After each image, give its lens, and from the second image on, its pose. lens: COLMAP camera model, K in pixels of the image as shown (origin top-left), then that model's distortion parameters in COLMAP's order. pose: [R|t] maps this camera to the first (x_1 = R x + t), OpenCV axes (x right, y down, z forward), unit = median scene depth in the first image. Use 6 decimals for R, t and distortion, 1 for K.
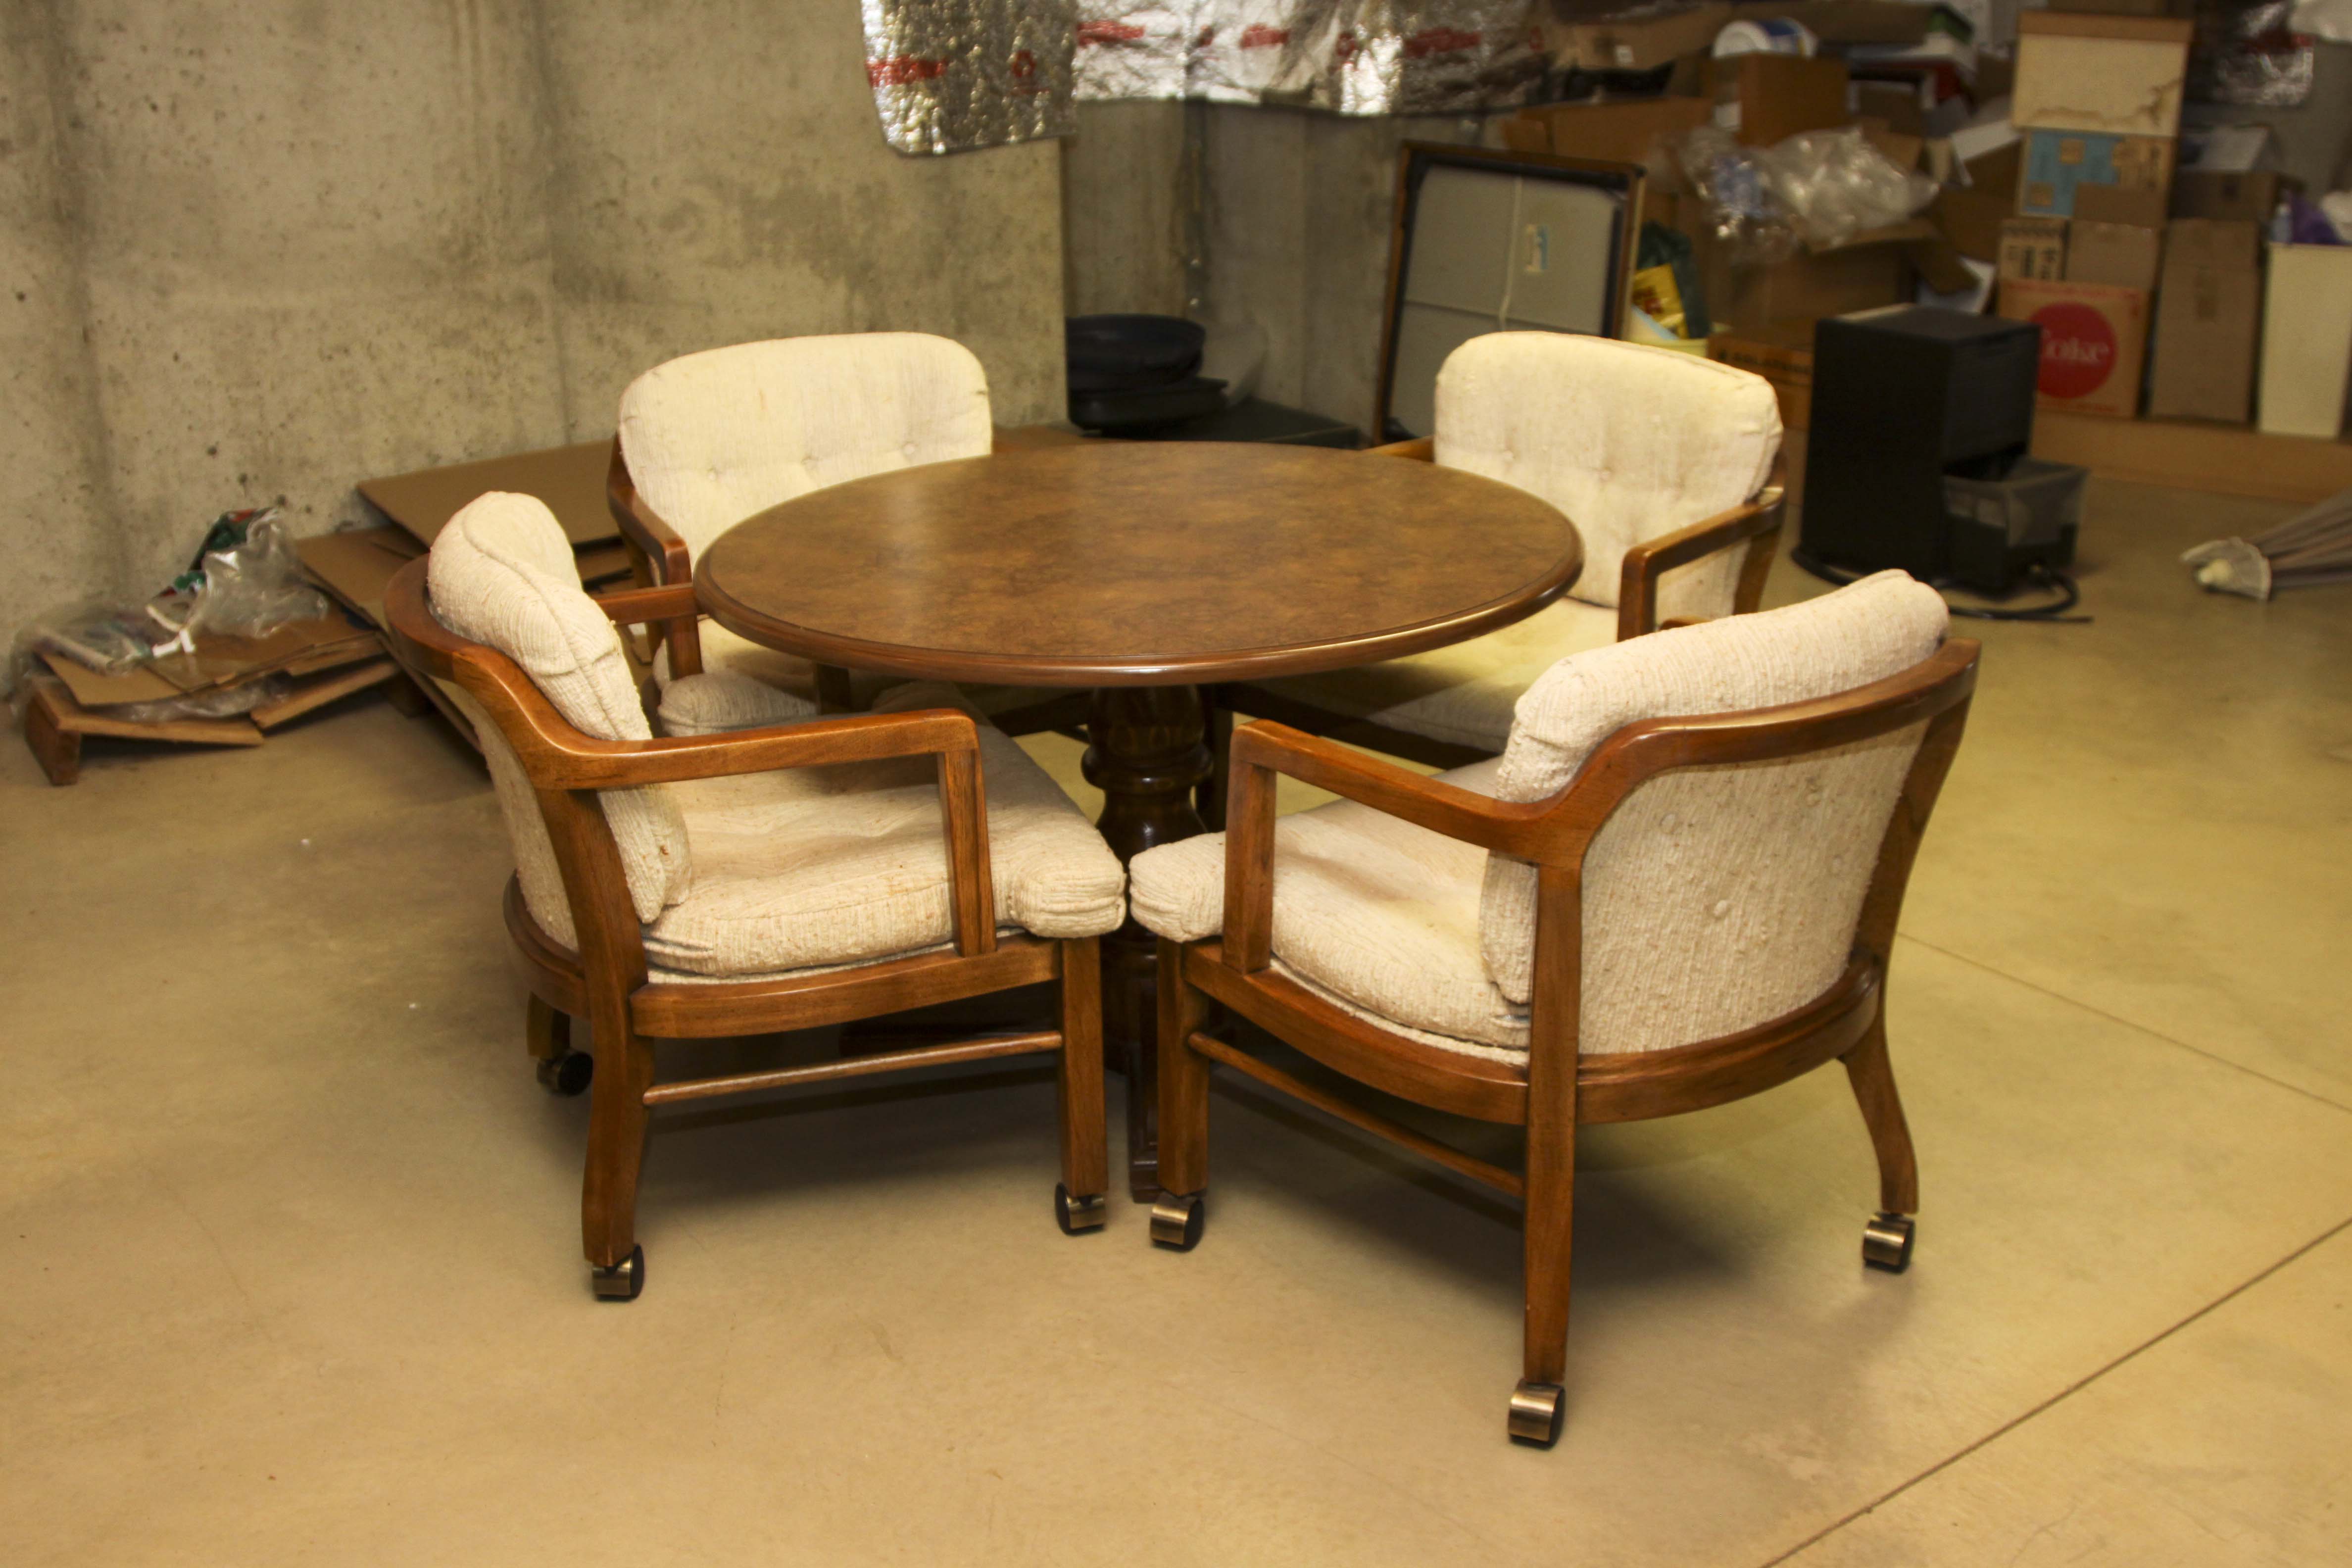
lens RADIAL K [[2483.4, 0, 1181.2], [0, 2483.4, 774.1], [0, 0, 1]] dist [-0.144975, 0.082525]
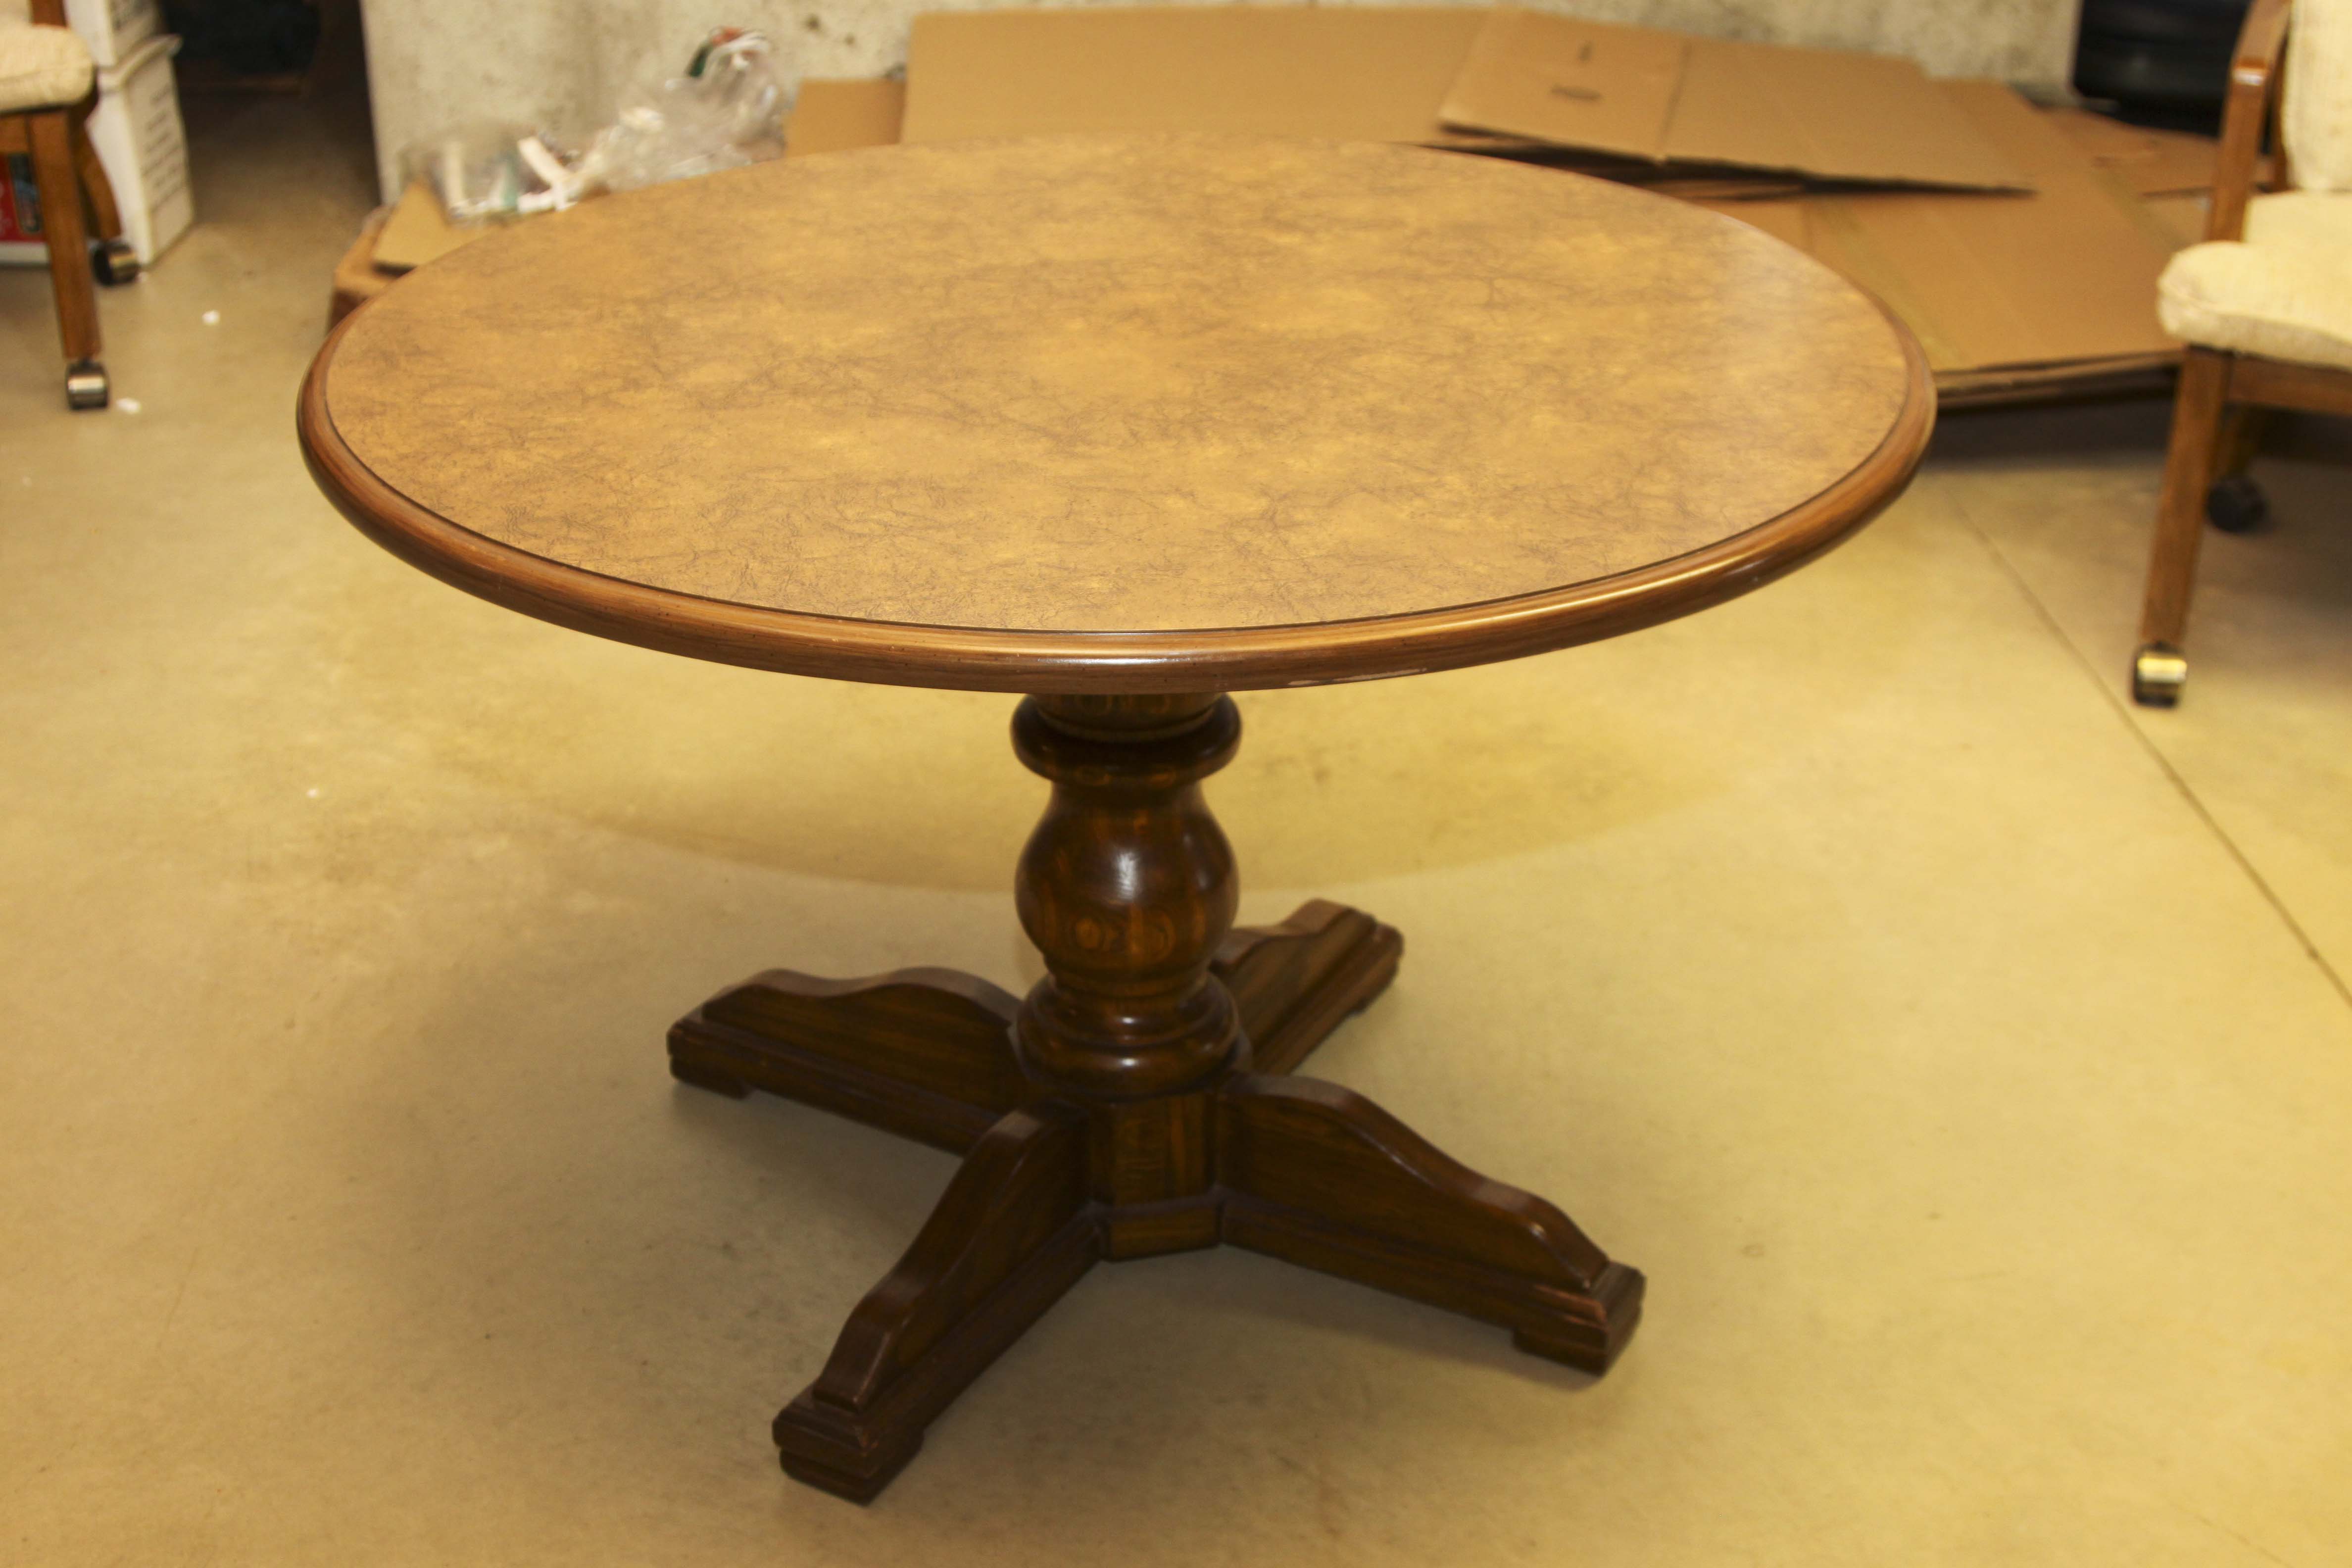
lens RADIAL K [[3126.7, 0, 1176.0], [0, 3126.7, 784.0], [0, 0, 1]] dist [-0.064615, 0.018499]
pose [[0.853800, 0.251918, -0.455591, 0.208181], [-0.195649, 0.966242, 0.167624, -0.072094], [0.482439, -0.053982, 0.874265, 0.238351]]
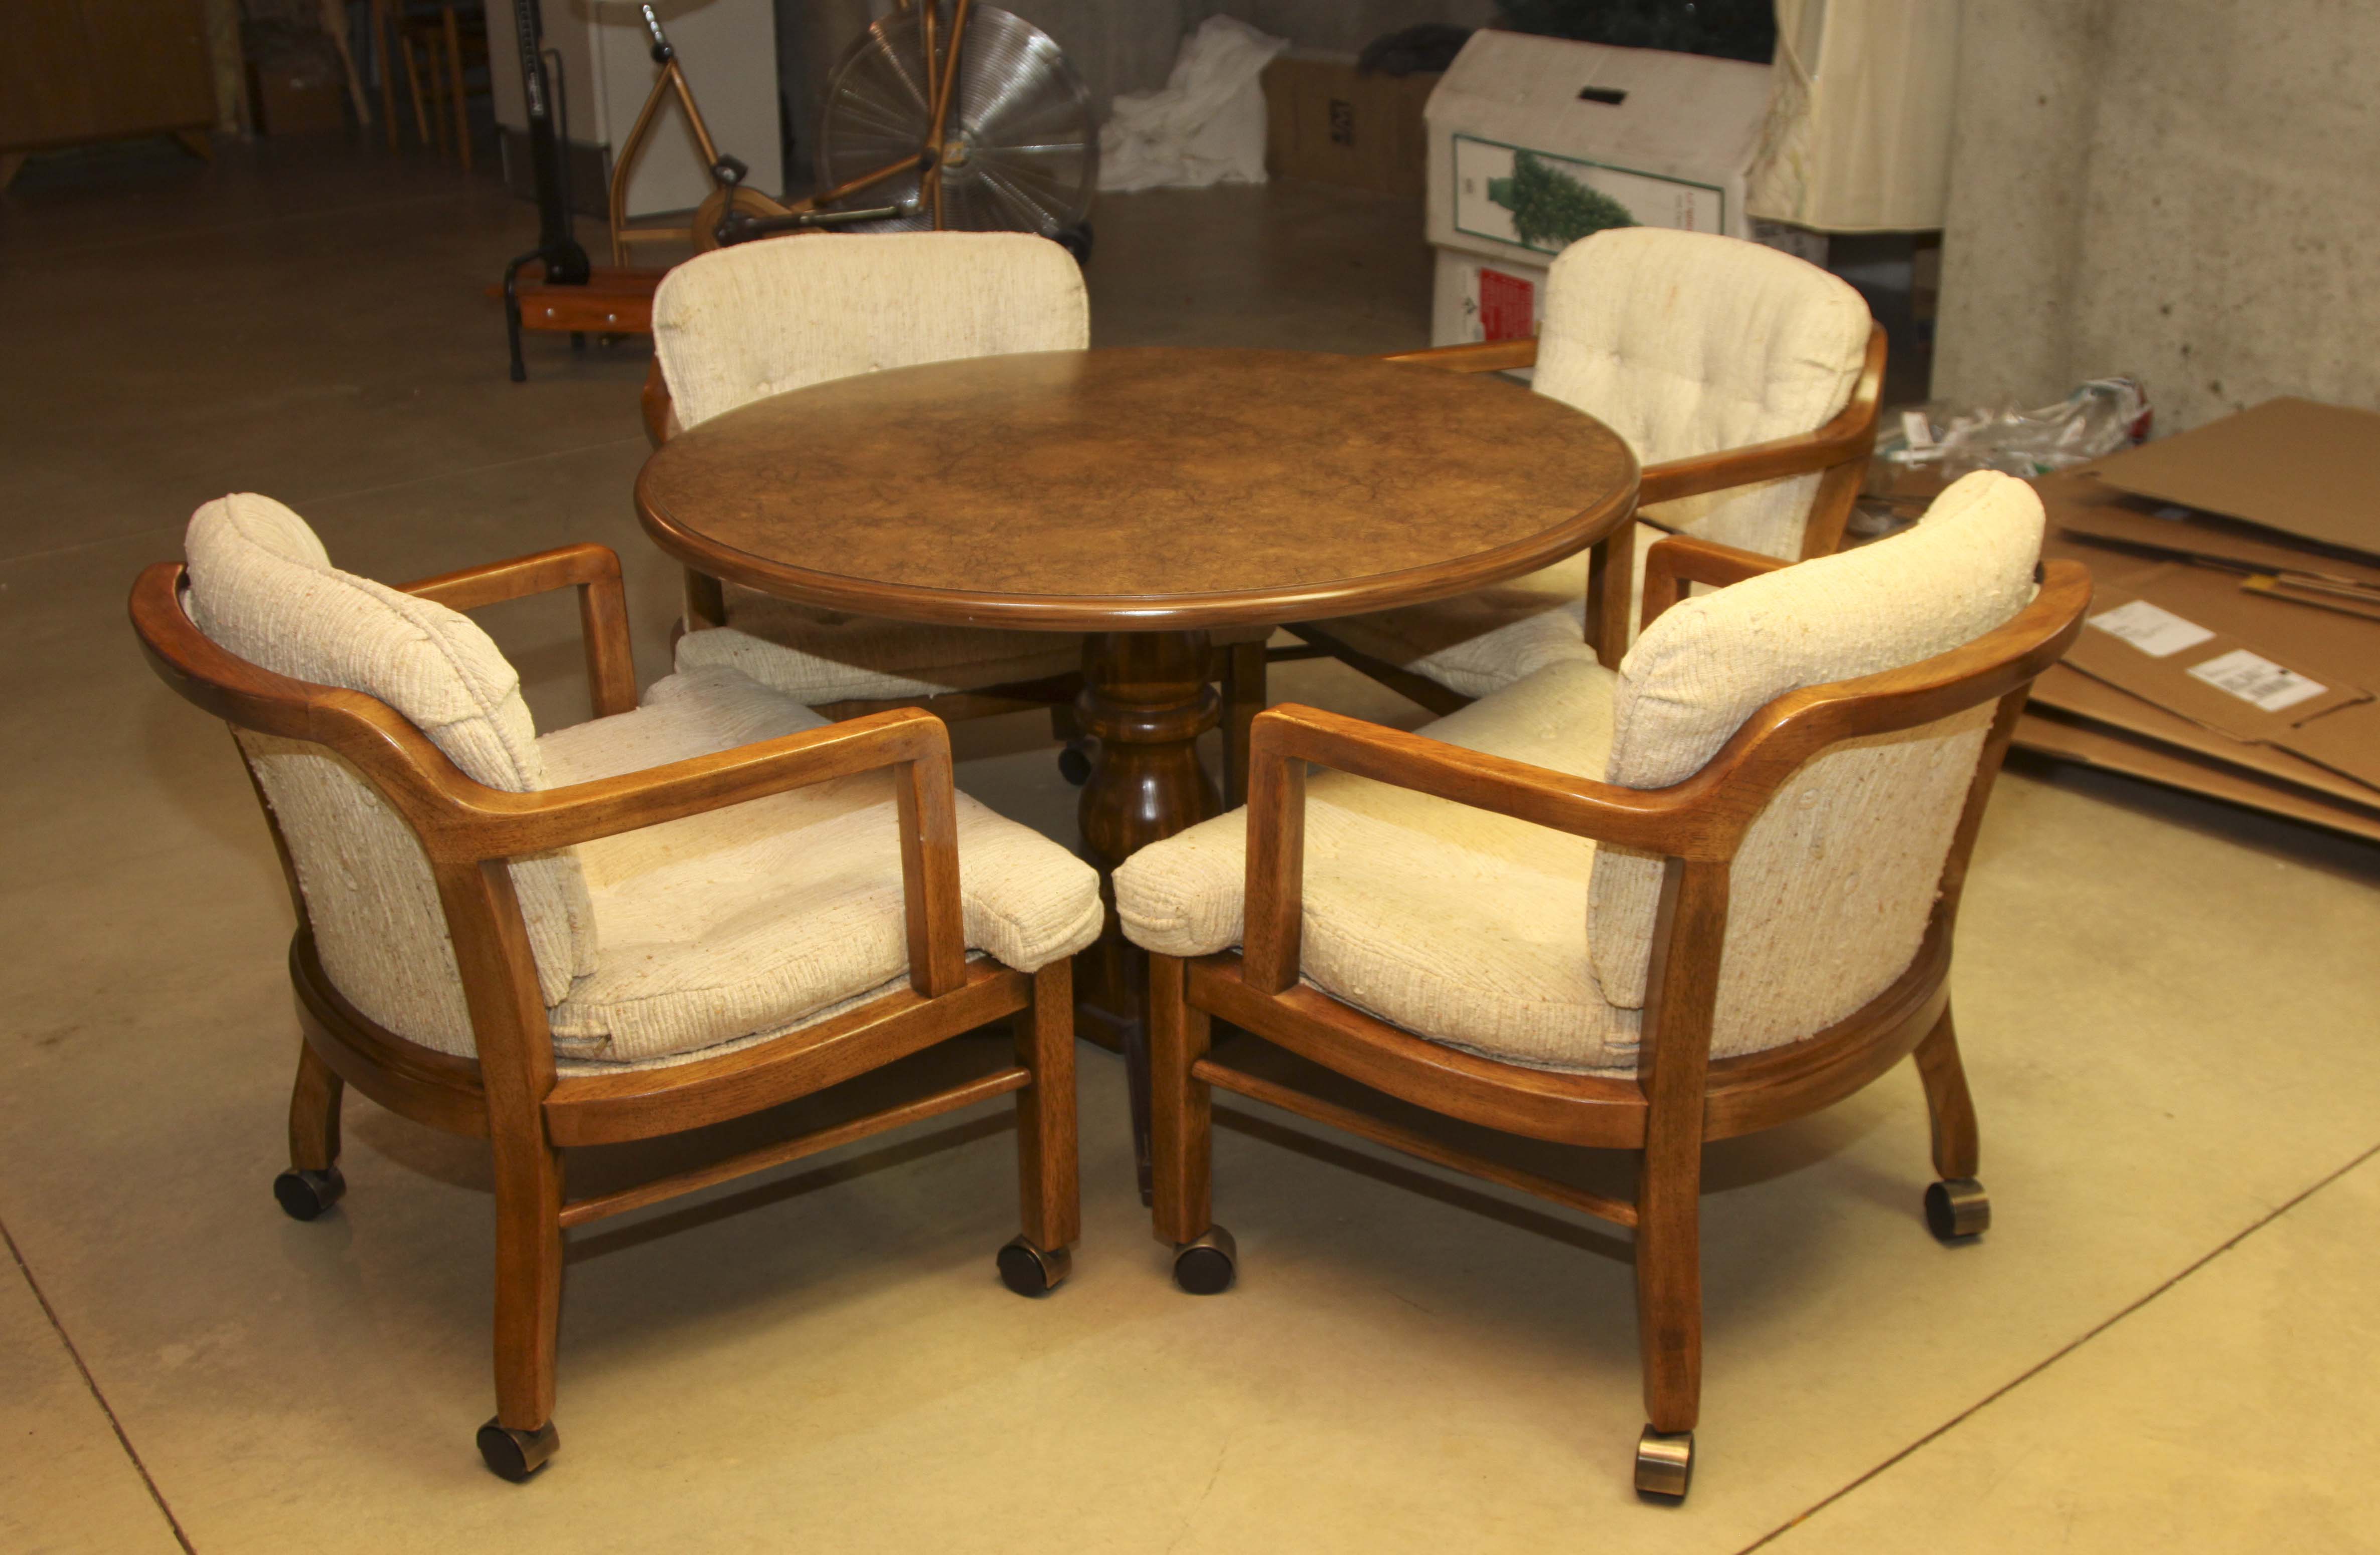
lens RADIAL K [[2508.5, 0, 1190.0], [0, 2508.5, 777.5], [0, 0, 1]] dist [-0.147761, 0.093943]
pose [[0.030211, 0.399837, -0.916088, 0.525890], [-0.325415, 0.870510, 0.369213, -0.203756], [0.945089, 0.286954, 0.156412, 0.557870]]
